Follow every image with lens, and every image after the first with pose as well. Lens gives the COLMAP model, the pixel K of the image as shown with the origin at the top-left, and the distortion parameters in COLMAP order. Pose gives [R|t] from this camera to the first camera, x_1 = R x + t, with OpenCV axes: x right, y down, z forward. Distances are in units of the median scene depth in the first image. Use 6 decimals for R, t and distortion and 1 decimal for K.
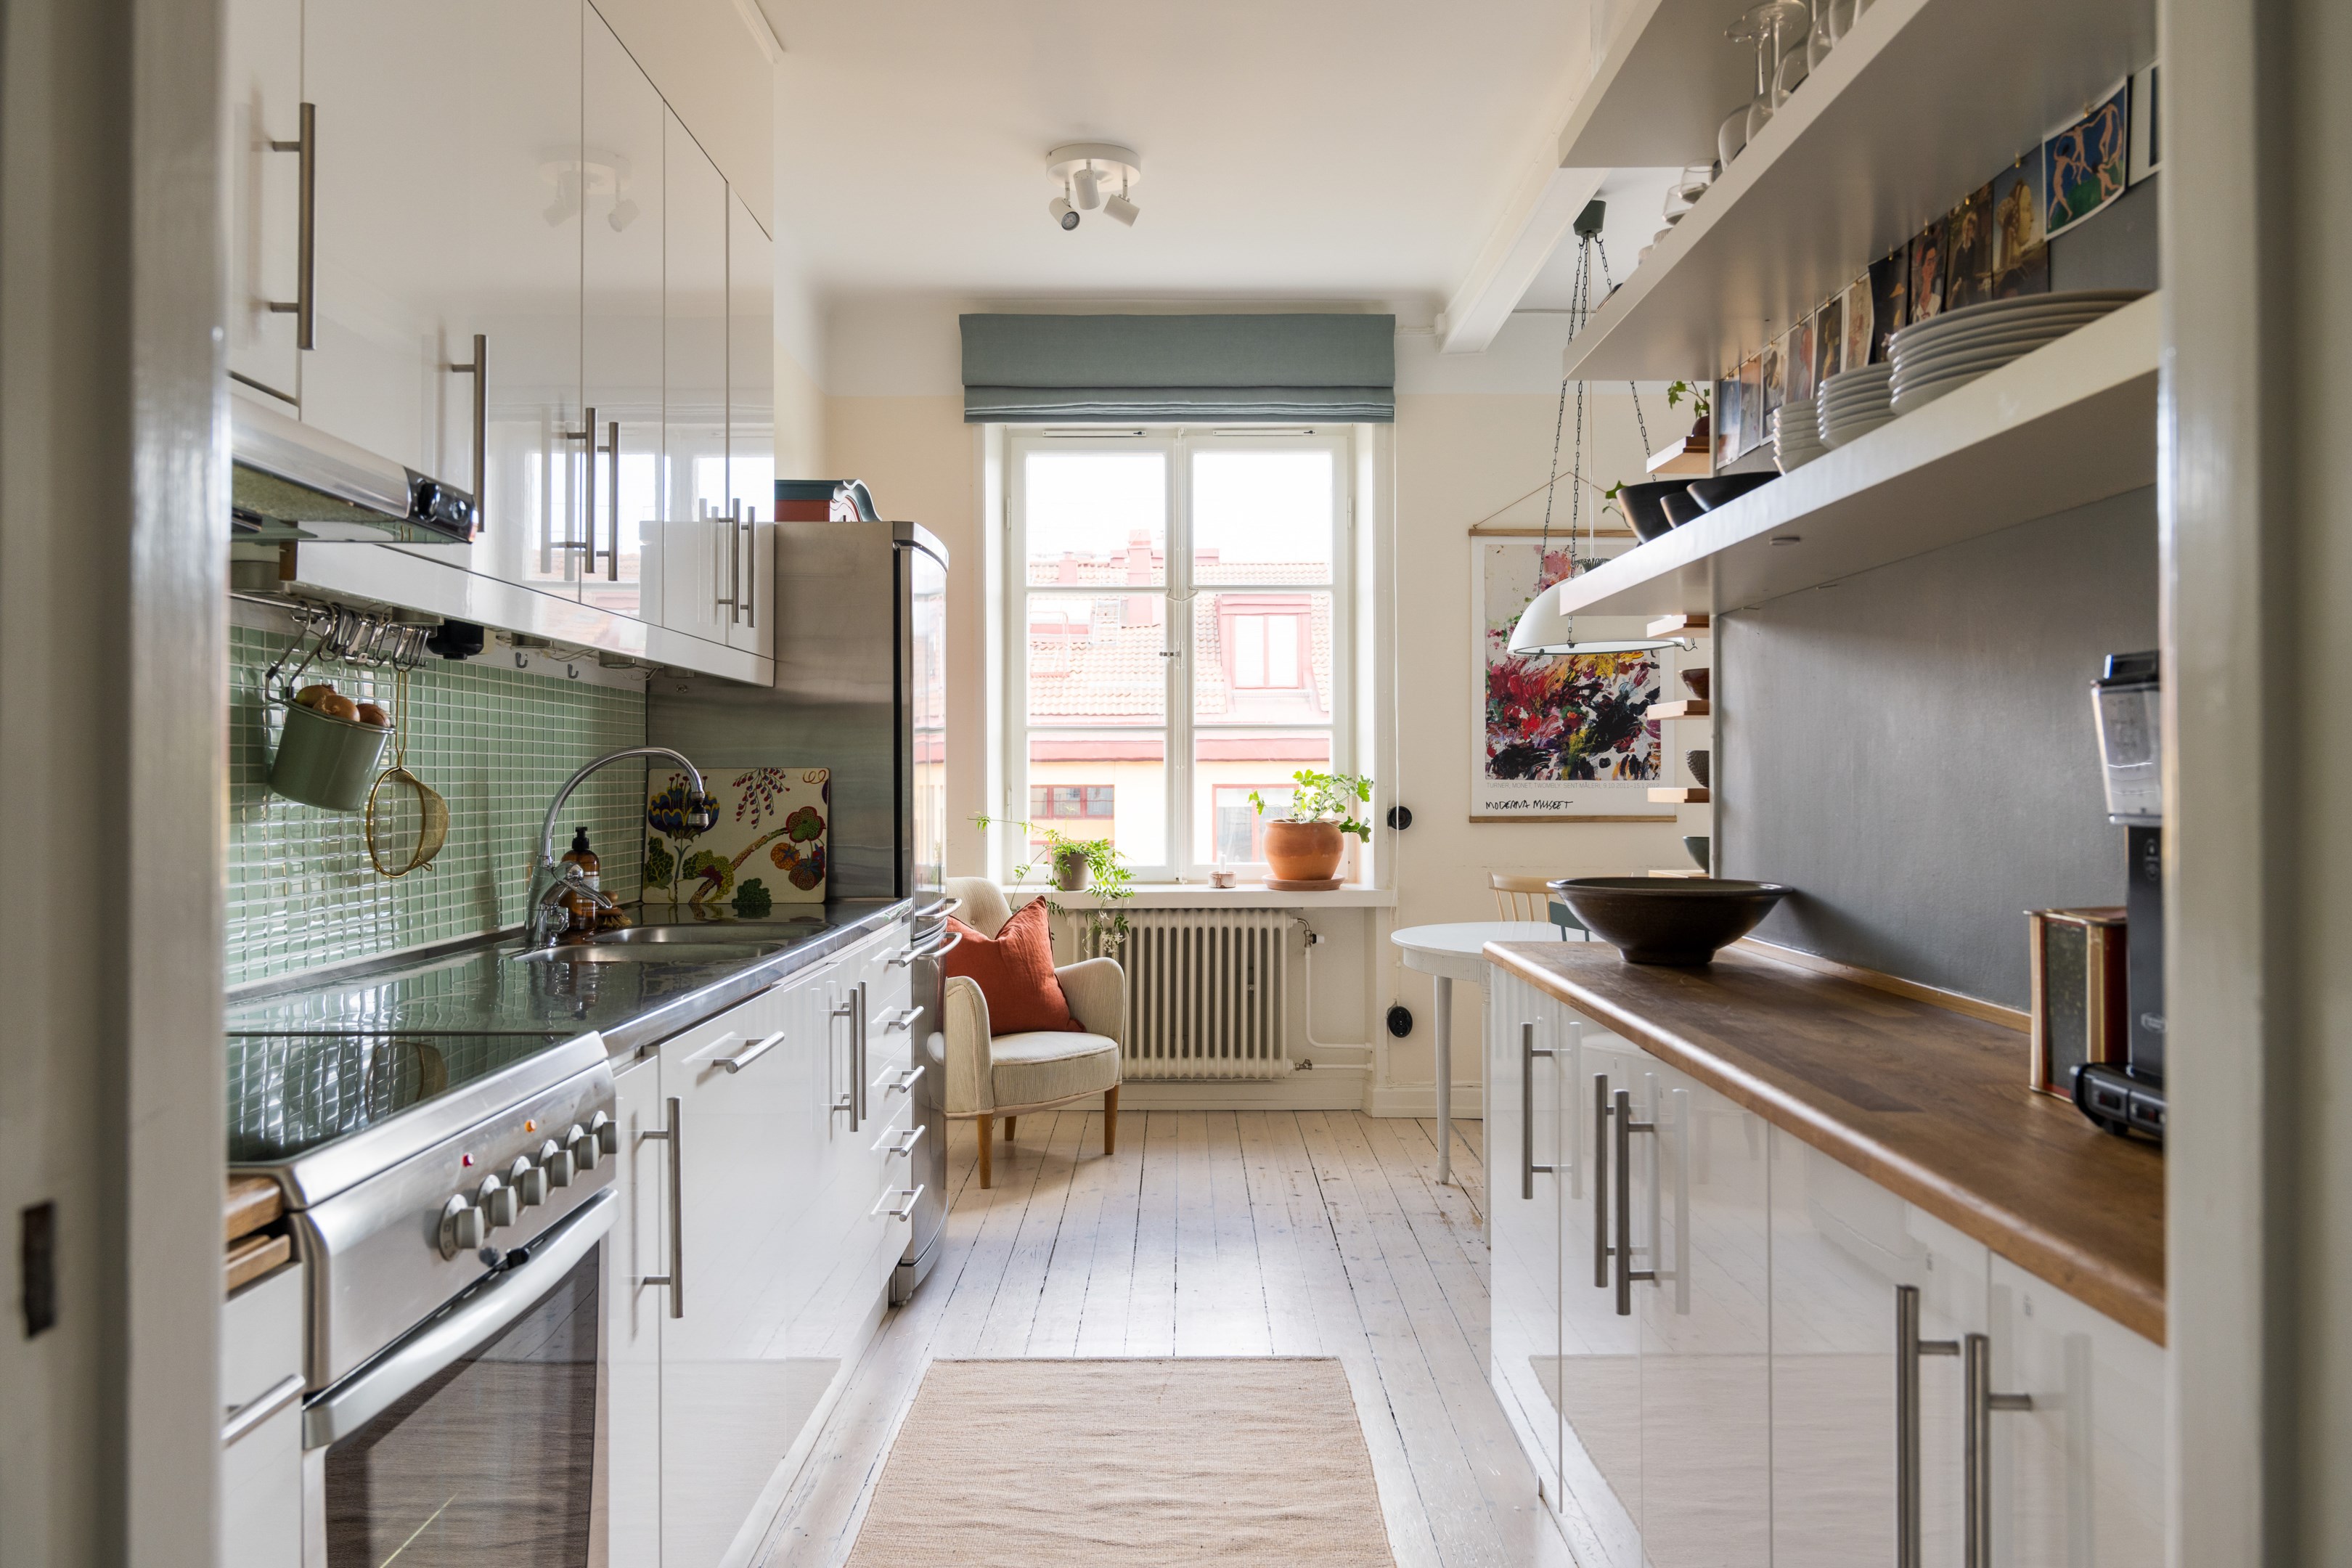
lens RADIAL K [[1673.6, 0, 1188.3], [0, 1673.6, 759.7], [0, 0, 1]] dist [-0.004570, -0.001945]
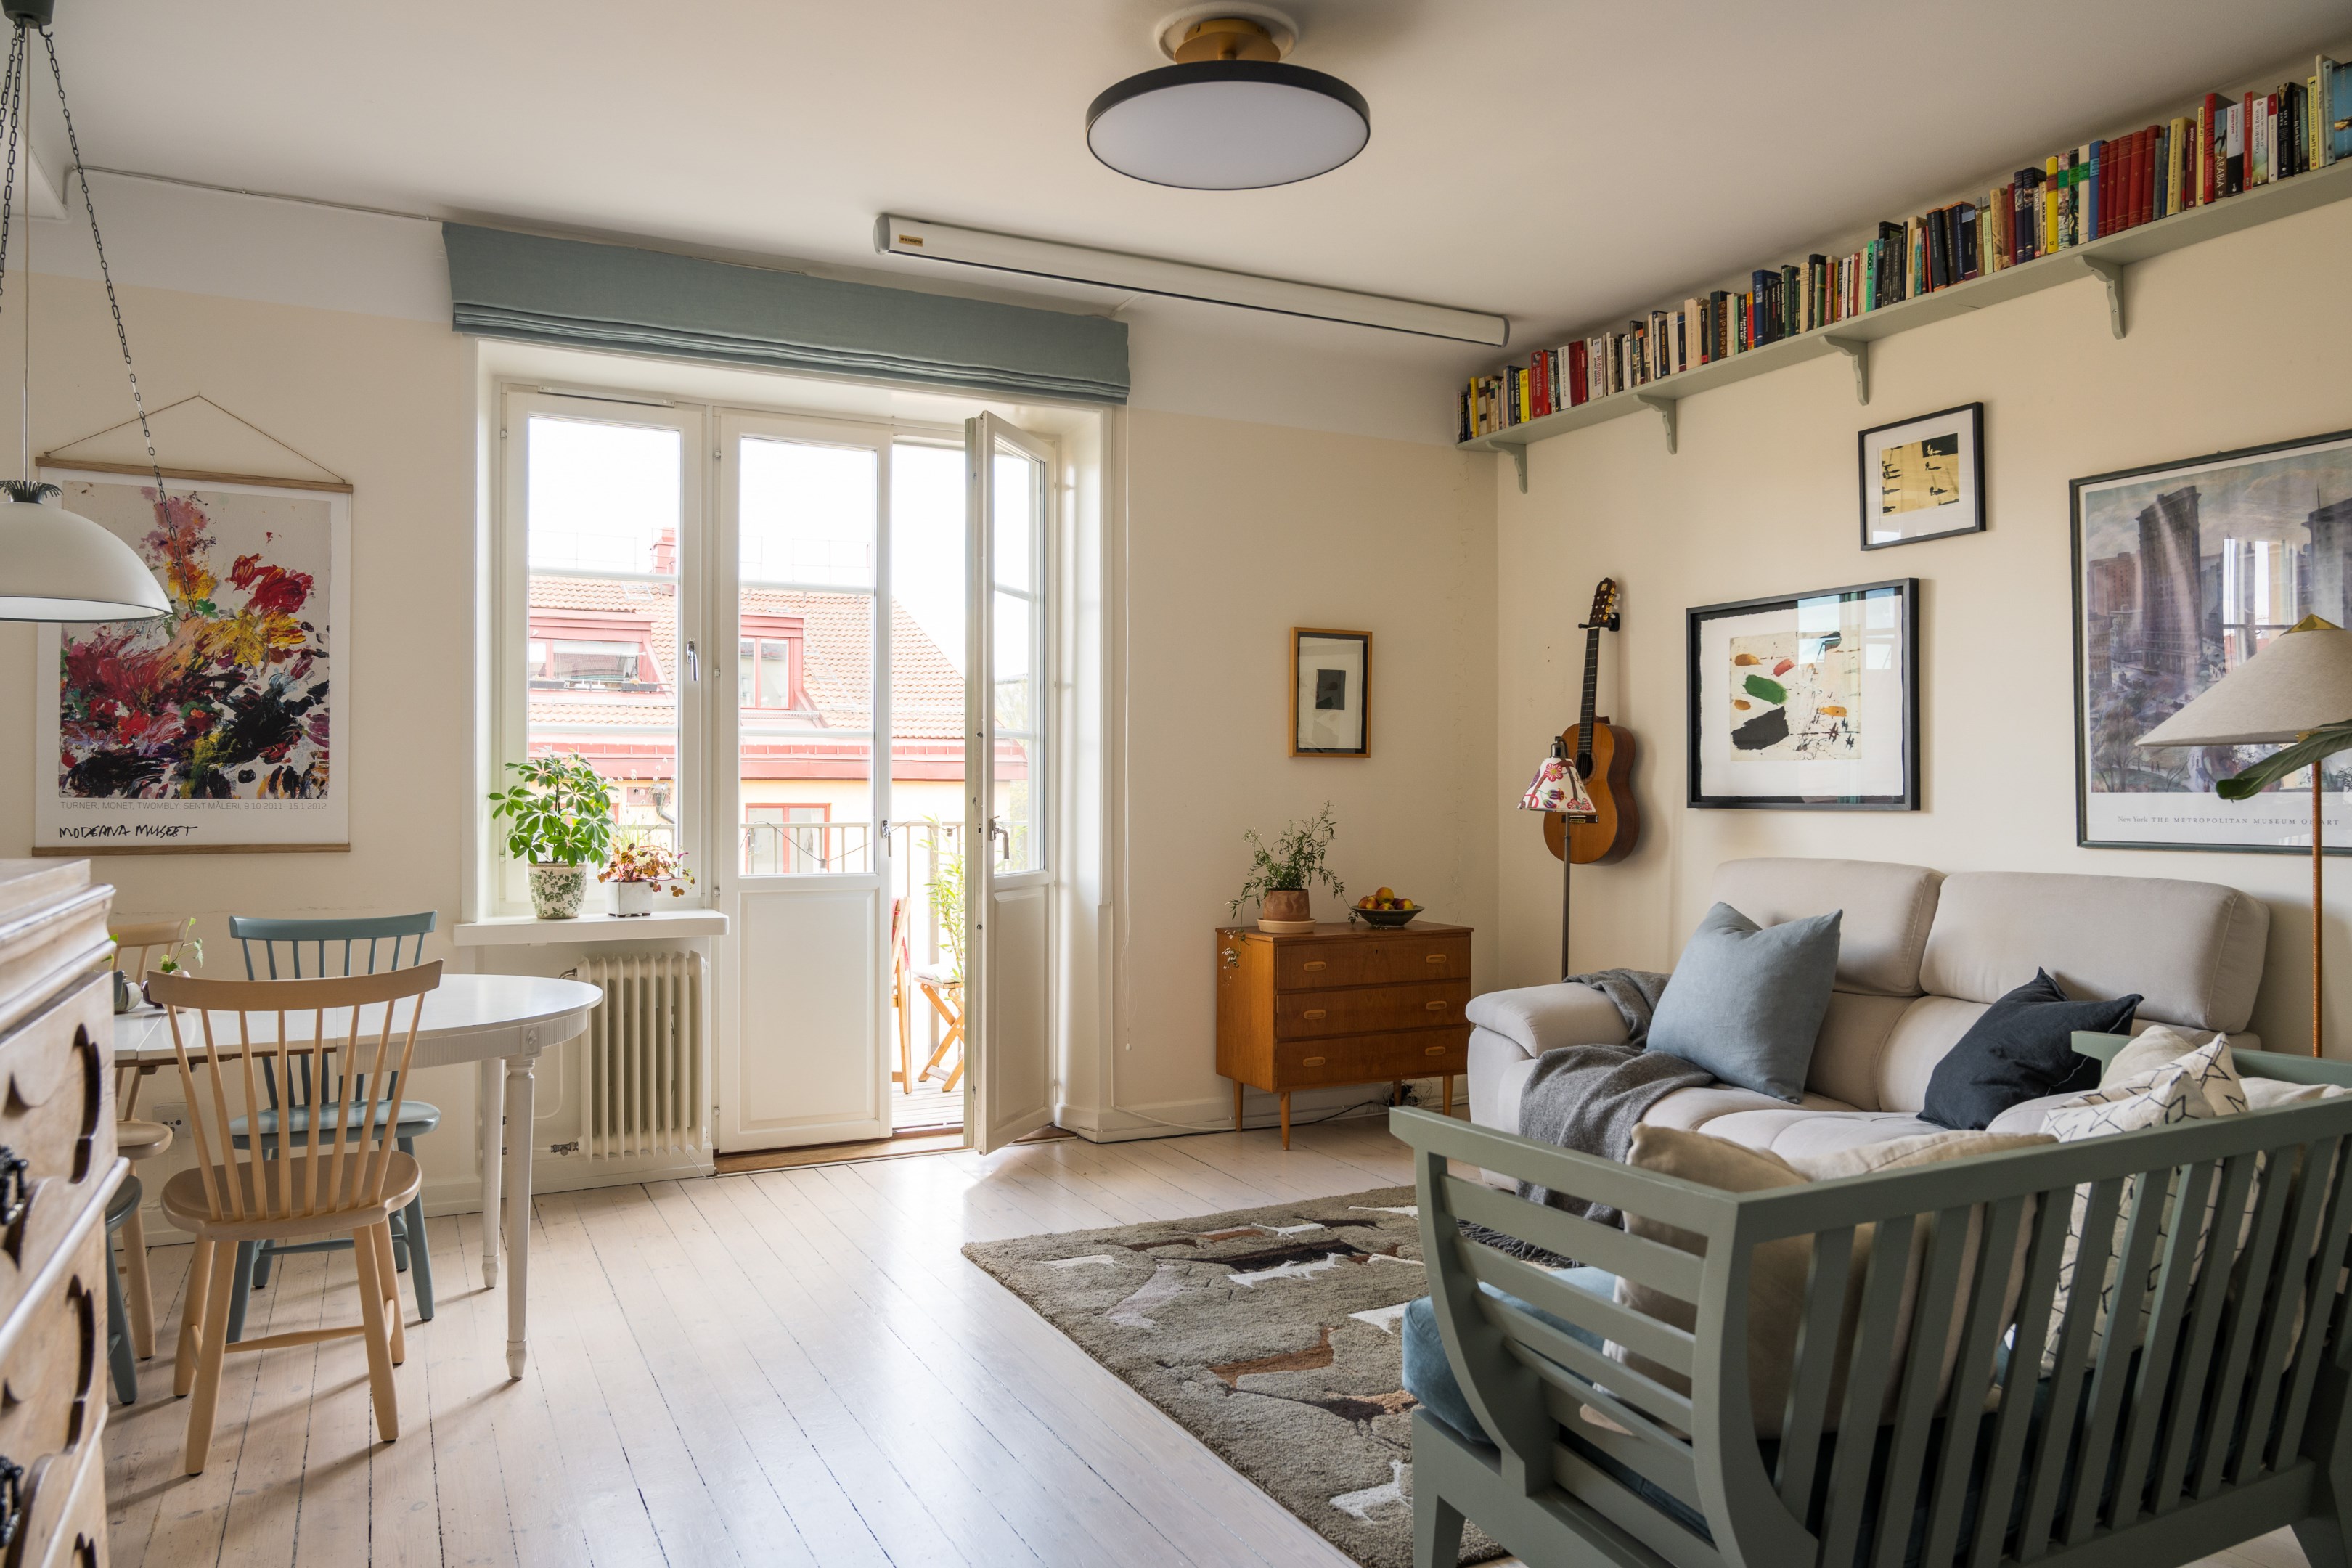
lens RADIAL K [[1592.5, 0, 1200.5], [0, 1592.5, 790.9], [0, 0, 1]] dist [-0.010337, 0.000370]
pose [[0.887151, 0.004608, 0.461456, 0.371917], [-0.006701, 0.999973, 0.002898, 0.004388], [-0.461431, -0.005663, 0.887158, 0.179422]]
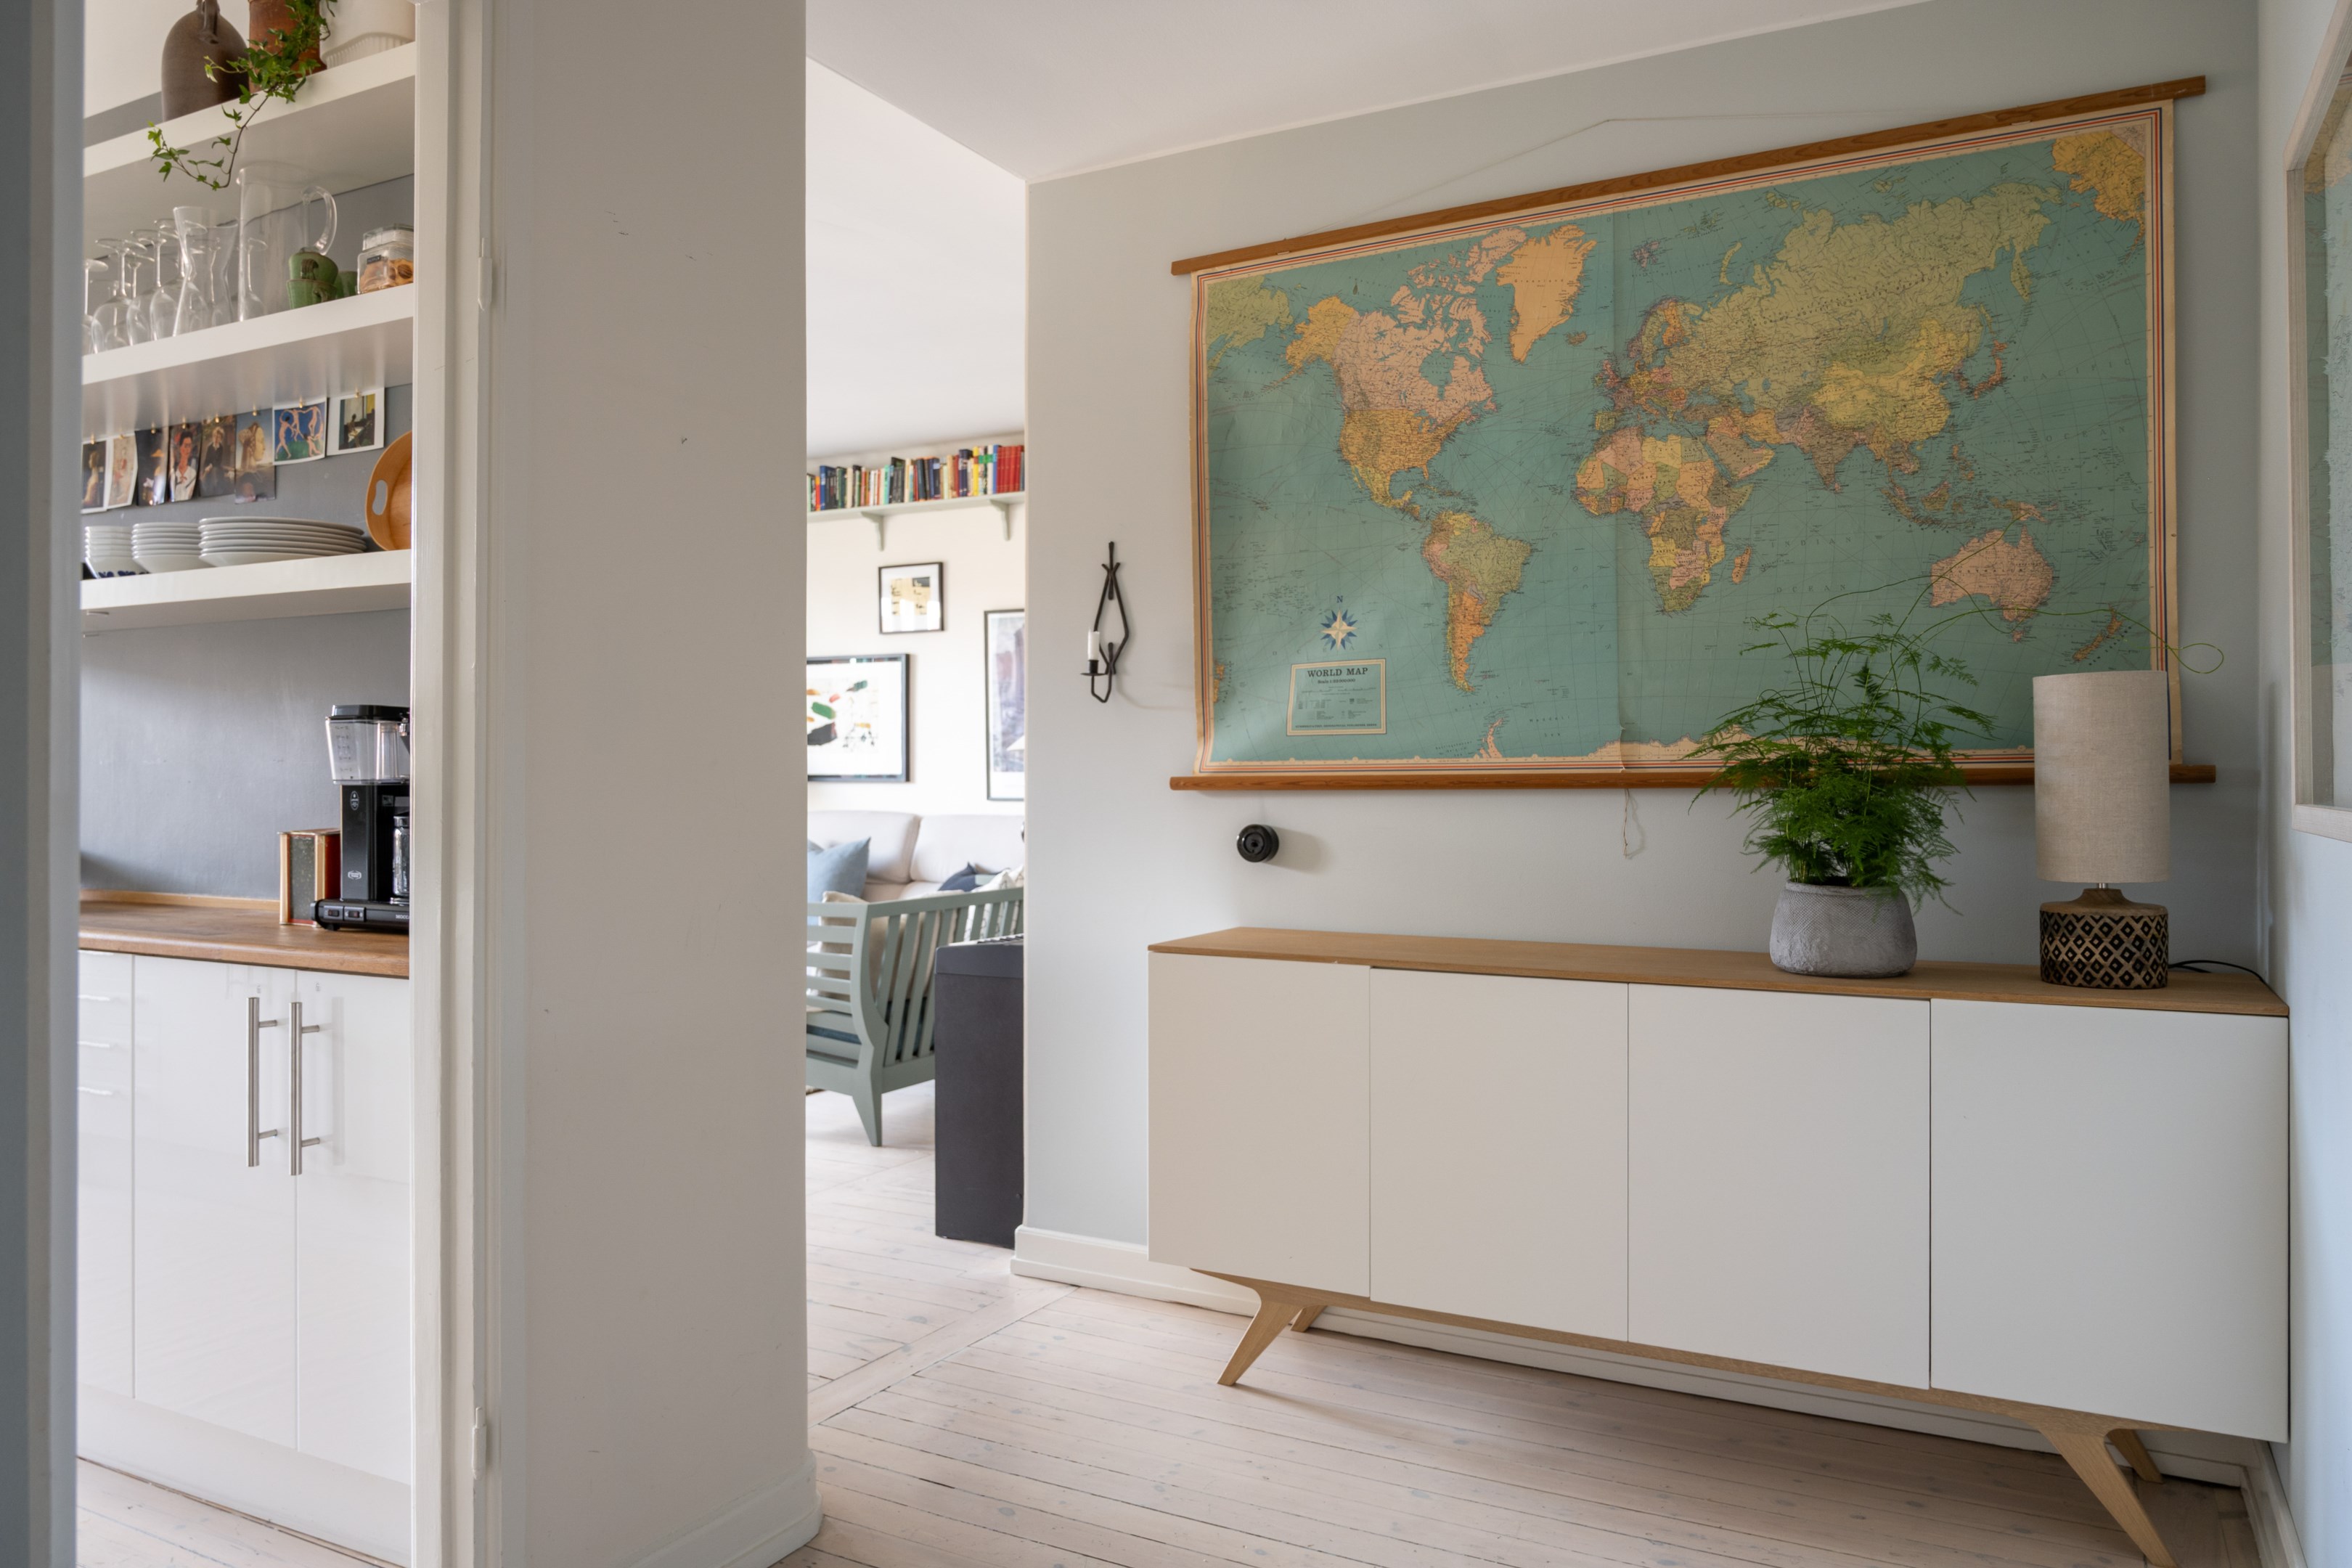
lens RADIAL K [[1592.5, 0, 1222.9], [0, 1592.5, 762.1], [0, 0, 1]] dist [-0.010337, 0.000370]
pose [[0.443865, 0.011368, 0.896021, -0.205603], [-0.009952, 0.999920, -0.007756, 0.003956], [-0.896038, -0.005475, 0.443943, -0.247369]]
